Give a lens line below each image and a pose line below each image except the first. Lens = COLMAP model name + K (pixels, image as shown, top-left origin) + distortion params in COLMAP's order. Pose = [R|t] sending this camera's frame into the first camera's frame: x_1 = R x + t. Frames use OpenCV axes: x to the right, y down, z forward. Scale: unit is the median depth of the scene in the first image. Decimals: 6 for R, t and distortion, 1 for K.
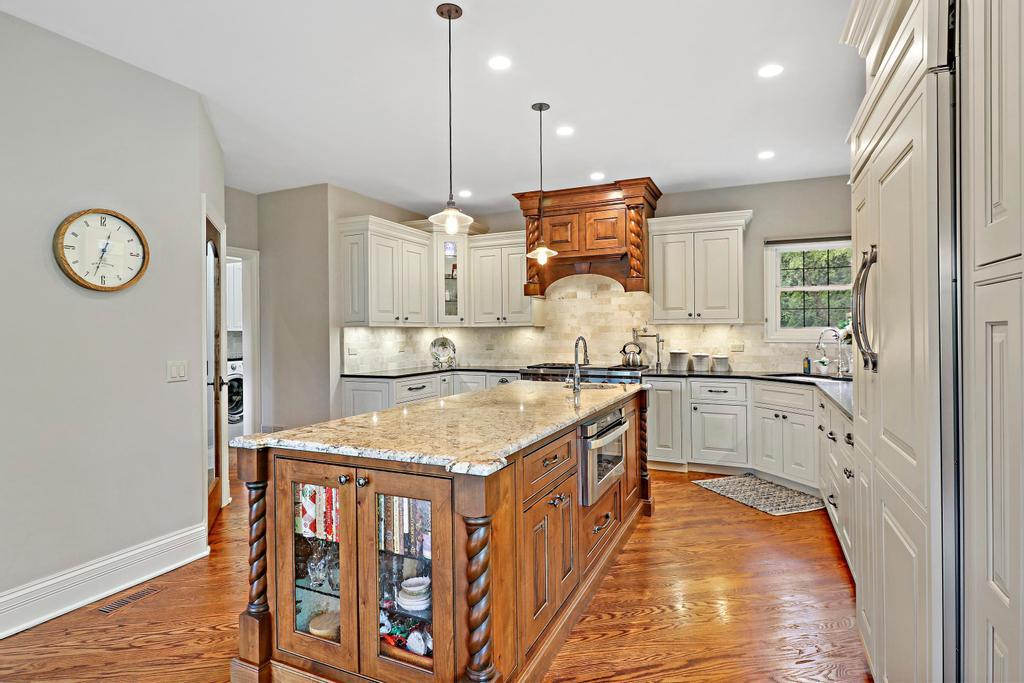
lens RADIAL K [[520.1, 0, 514.6], [0, 520.1, 329.6], [0, 0, 1]] dist [-0.006008, -0.000653]
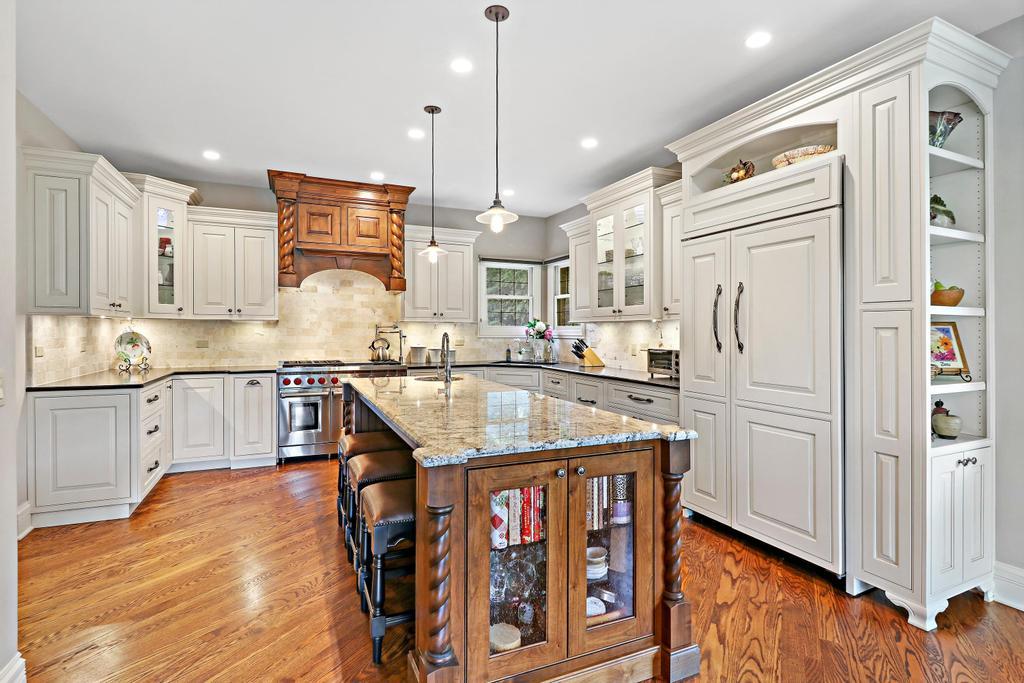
lens RADIAL K [[493.6, 0, 504.2], [0, 493.6, 333.0], [0, 0, 1]] dist [-0.000532, -0.013364]
pose [[0.676243, 0.006429, 0.736650, -0.348478], [-0.016012, 0.999854, 0.005972, 0.004098], [-0.736504, -0.015834, 0.676247, 0.137155]]
